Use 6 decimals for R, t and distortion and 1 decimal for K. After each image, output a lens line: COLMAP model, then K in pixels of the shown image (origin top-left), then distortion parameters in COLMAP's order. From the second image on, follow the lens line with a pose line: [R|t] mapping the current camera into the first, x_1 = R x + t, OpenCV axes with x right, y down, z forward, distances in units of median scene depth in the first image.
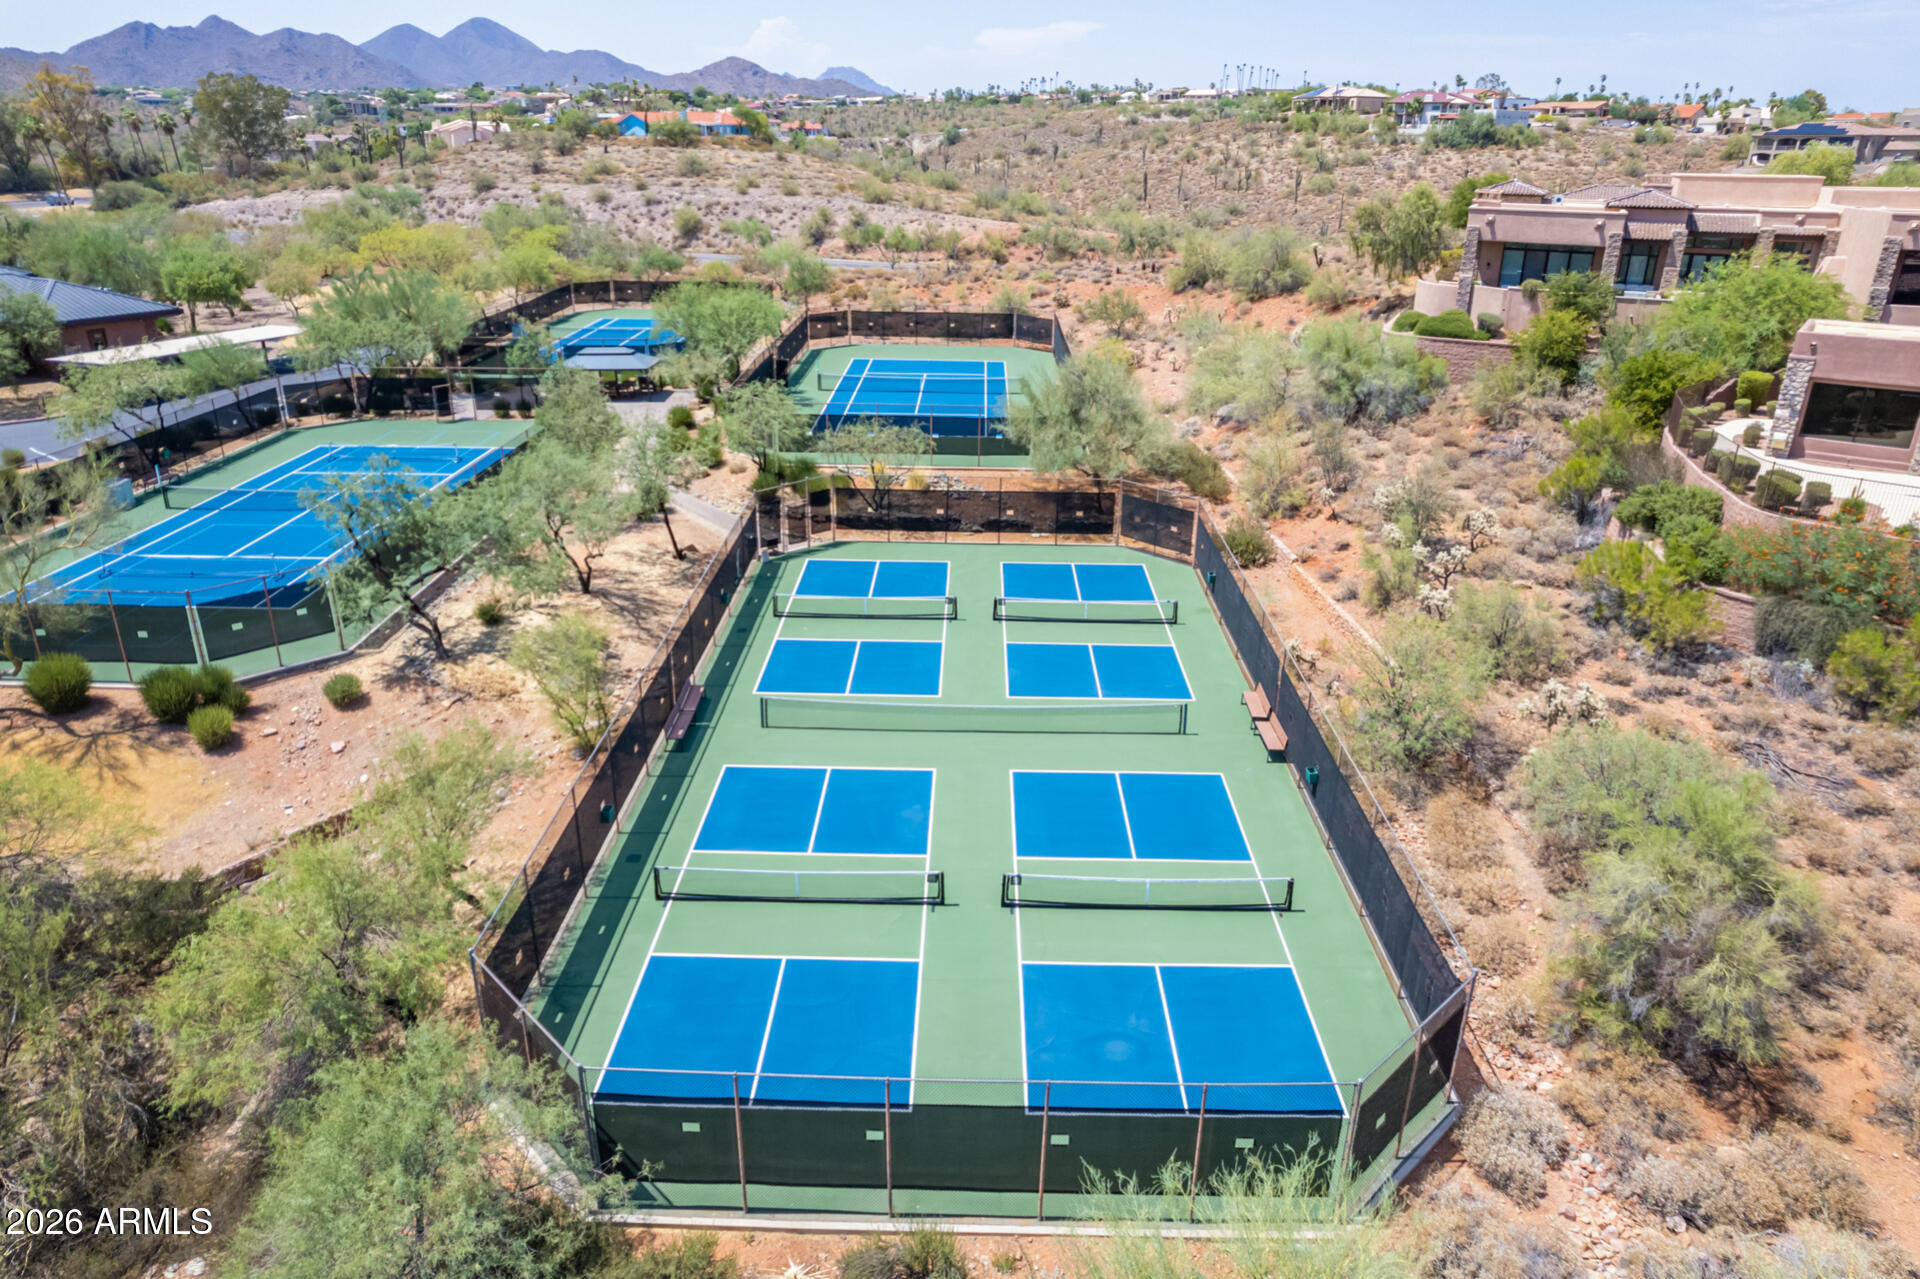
lens RADIAL K [[1234.2, 0, 957.6], [0, 1234.2, 637.3], [0, 0, 1]] dist [-0.073565, 0.069289]
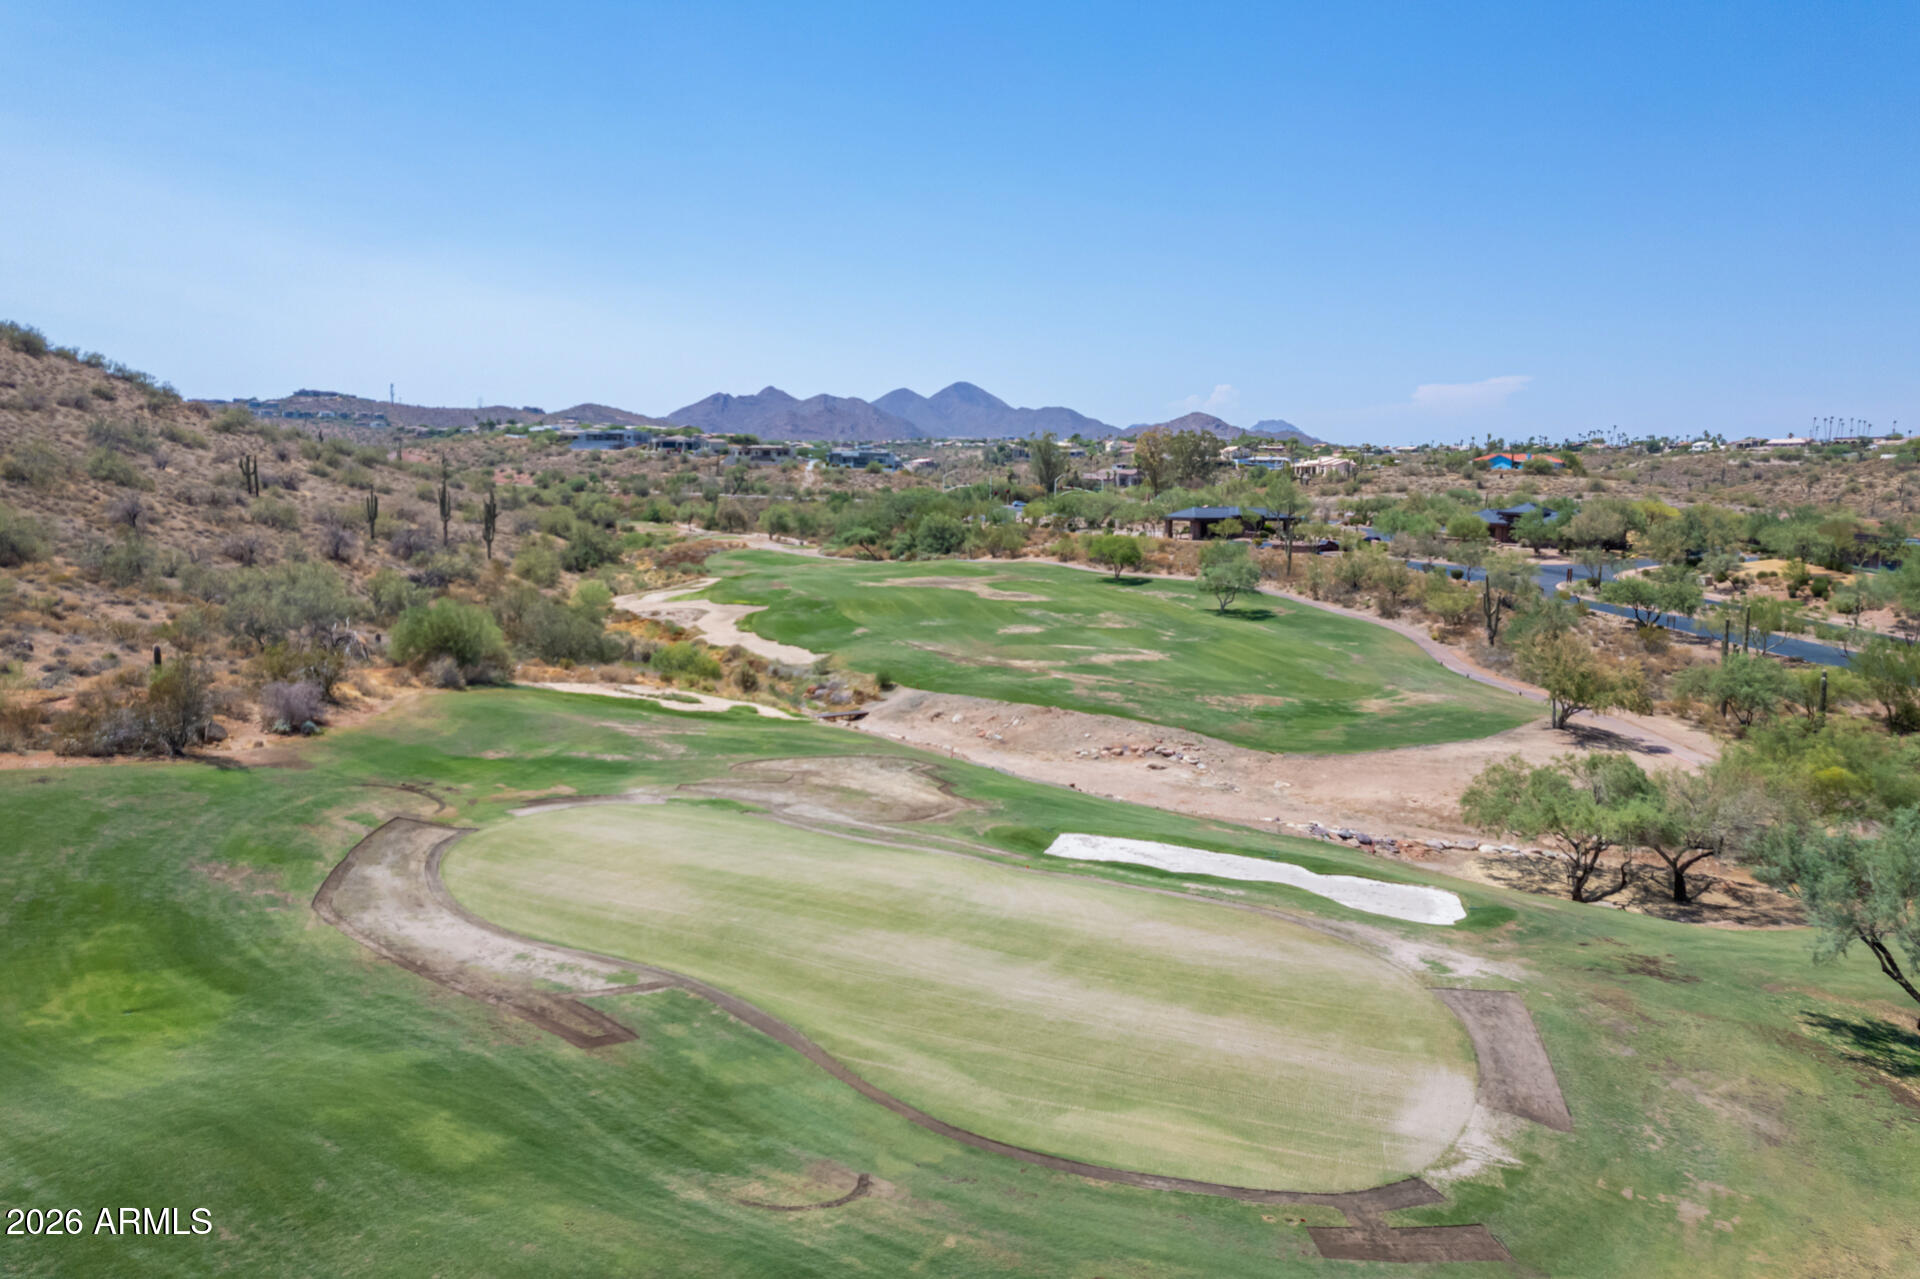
lens RADIAL K [[1234.2, 0, 957.6], [0, 1234.2, 637.3], [0, 0, 1]] dist [-0.073565, 0.069289]
pose [[0.947066, 0.042647, -0.318194, -0.285650], [-0.124135, 0.962692, -0.240446, 0.168591], [0.296068, 0.267217, 0.917027, -0.378927]]
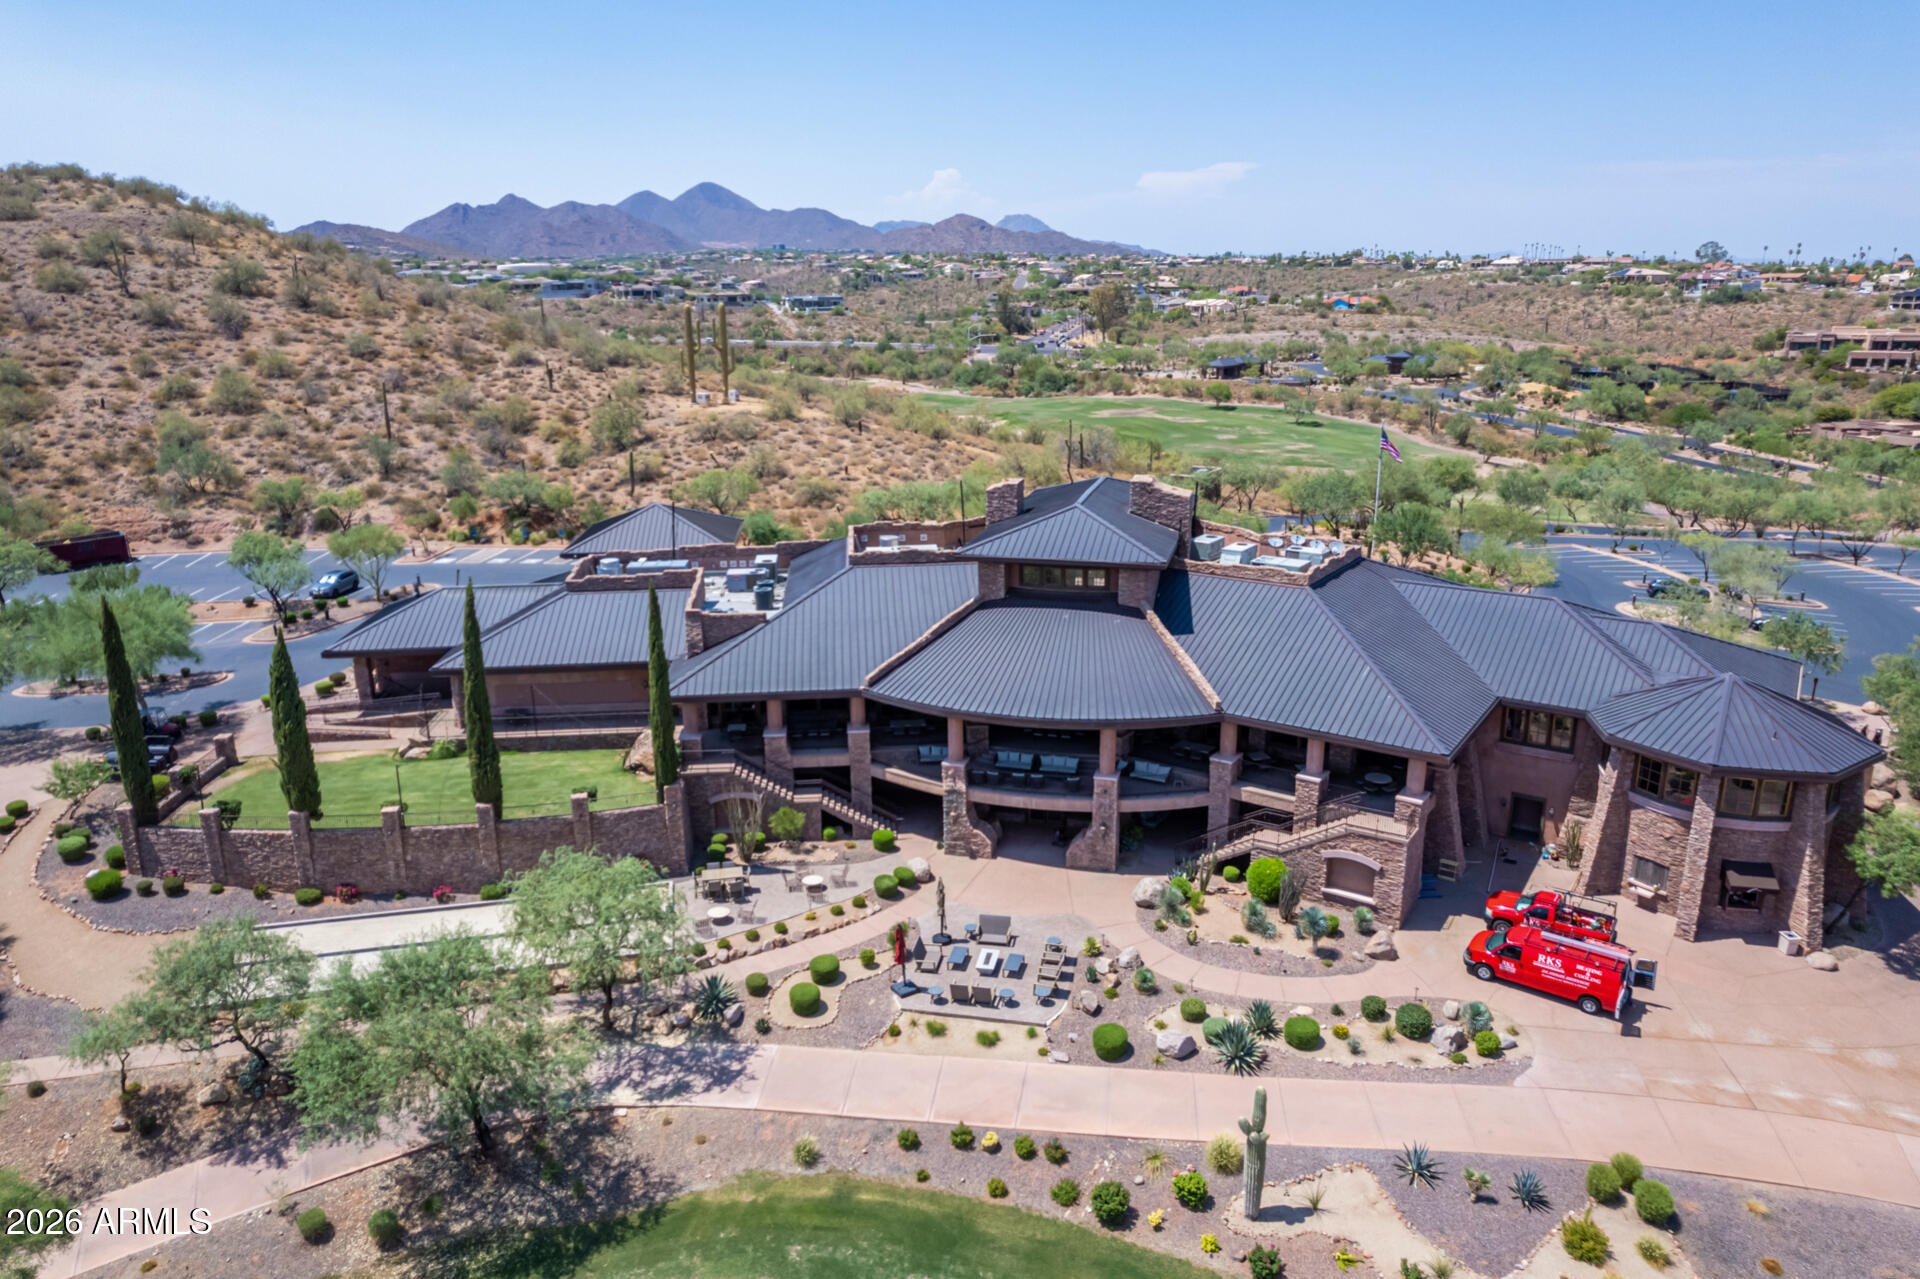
lens RADIAL K [[1234.2, 0, 957.6], [0, 1234.2, 637.3], [0, 0, 1]] dist [-0.073565, 0.069289]
pose [[0.992162, 0.010486, -0.124519, -0.464119], [-0.023248, 0.994565, -0.101488, 0.291544], [0.122778, 0.103587, 0.987013, -0.836715]]
